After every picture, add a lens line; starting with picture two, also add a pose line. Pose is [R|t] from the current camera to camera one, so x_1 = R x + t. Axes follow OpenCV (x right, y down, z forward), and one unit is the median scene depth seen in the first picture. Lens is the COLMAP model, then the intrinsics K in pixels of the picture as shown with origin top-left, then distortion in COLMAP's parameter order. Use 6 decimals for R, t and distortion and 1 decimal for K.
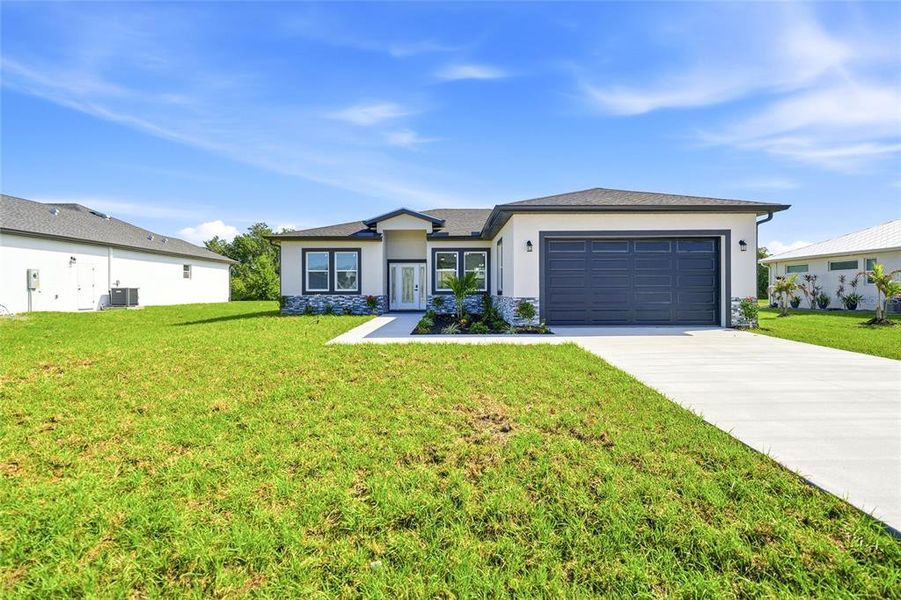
lens RADIAL K [[477.6, 0, 451.5], [0, 477.6, 299.3], [0, 0, 1]] dist [0.017841, -0.004177]
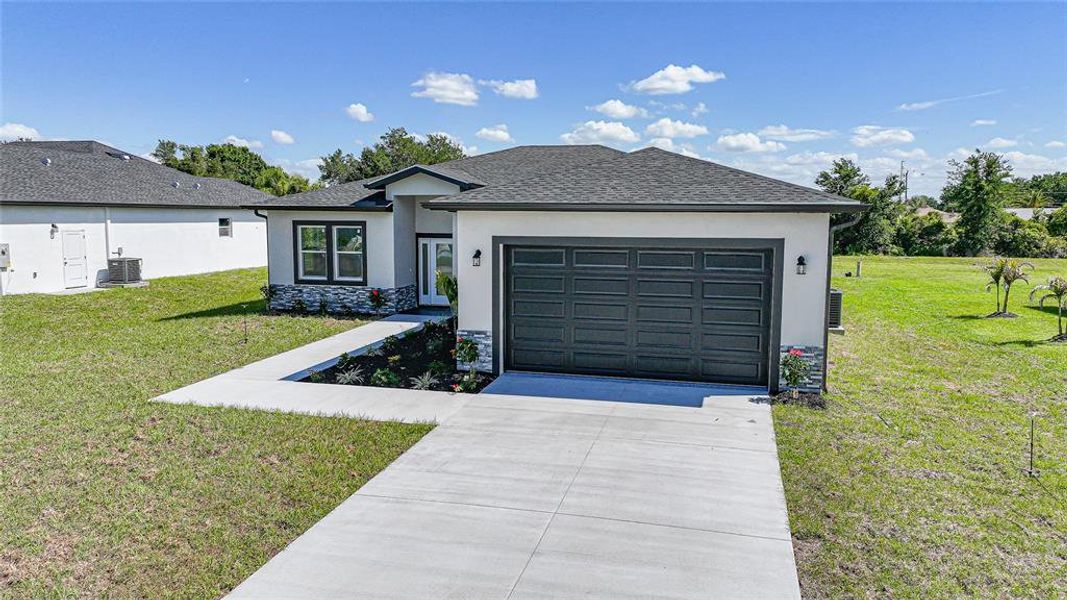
lens RADIAL K [[738.0, 0, 540.9], [0, 738.0, 304.8], [0, 0, 1]] dist [0.005281, 0.011374]
pose [[0.967890, 0.039359, -0.248273, 0.341784], [-0.012806, 0.994104, 0.107673, -0.104993], [0.251047, -0.101036, 0.962687, -0.006934]]
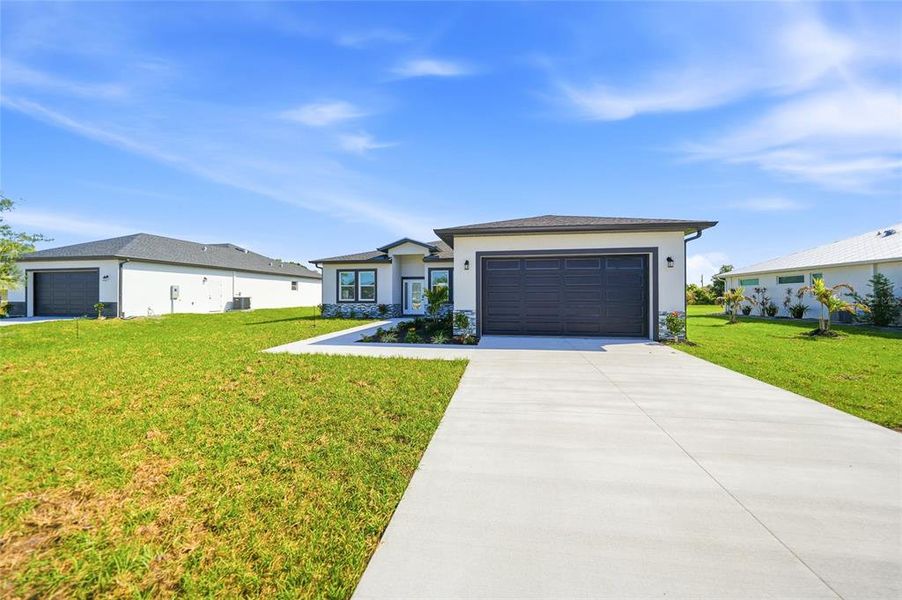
lens RADIAL K [[313.1, 0, 453.5], [0, 313.1, 300.4], [0, 0, 1]] dist [-0.018765, 0.002076]
pose [[0.986150, 0.004528, -0.165791, 0.168201], [-0.005333, 0.999976, -0.004411, -0.015359], [0.165767, 0.005234, 0.986151, 0.171421]]
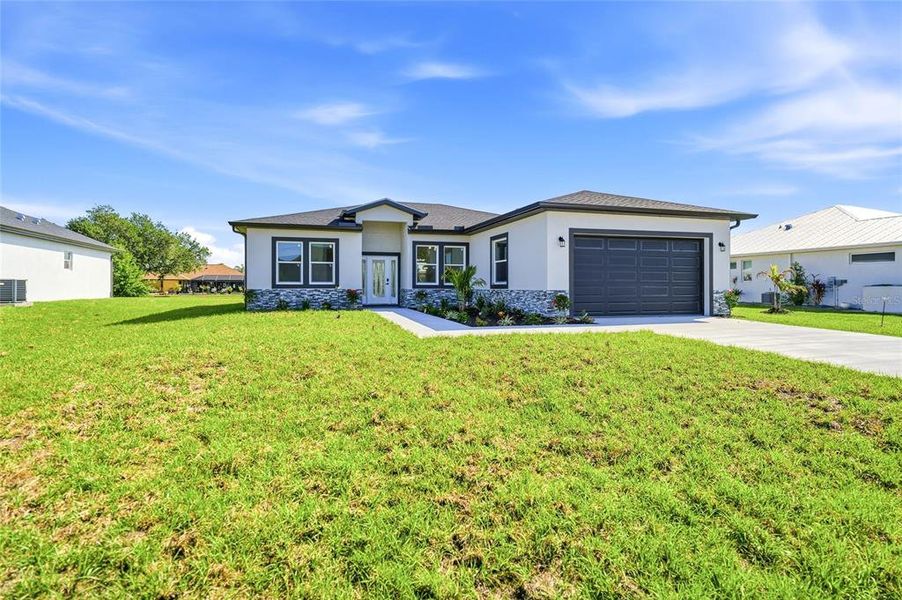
lens RADIAL K [[478.2, 0, 452.2], [0, 478.2, 293.1], [0, 0, 1]] dist [0.017841, -0.004177]
pose [[0.957823, -0.000280, 0.287358, -0.246280], [0.001765, 0.999986, -0.004910, 0.004975], [-0.287353, 0.005211, 0.957811, 0.035522]]
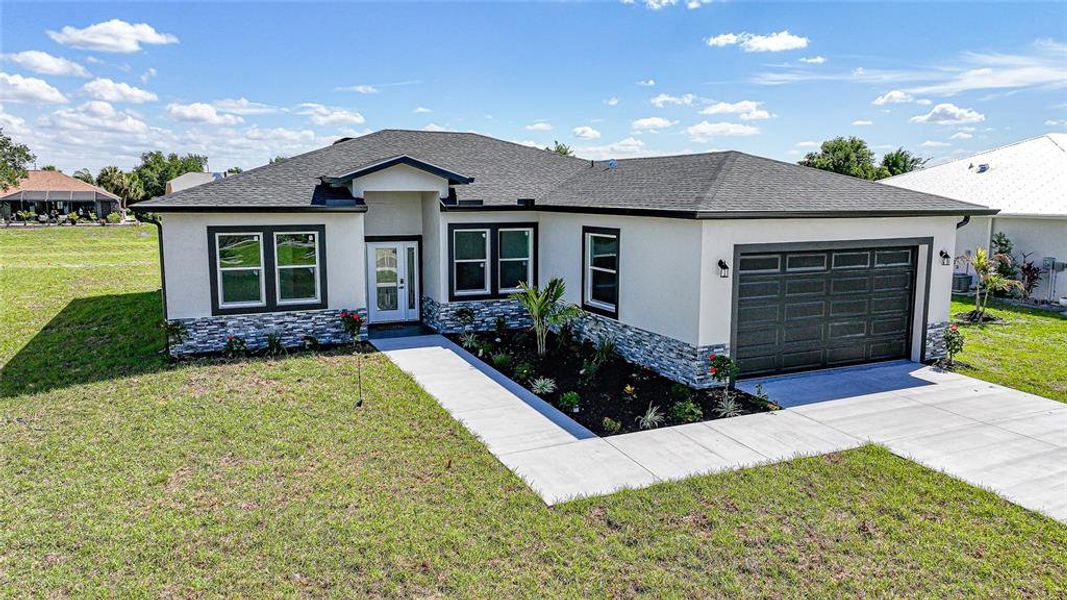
lens RADIAL K [[738.0, 0, 540.6], [0, 738.0, 298.9], [0, 0, 1]] dist [0.005281, 0.011374]
pose [[0.909089, -0.052334, 0.413301, -0.318831], [-0.000568, 0.991922, 0.126851, -0.130349], [-0.416601, -0.115554, 0.901716, 0.122544]]
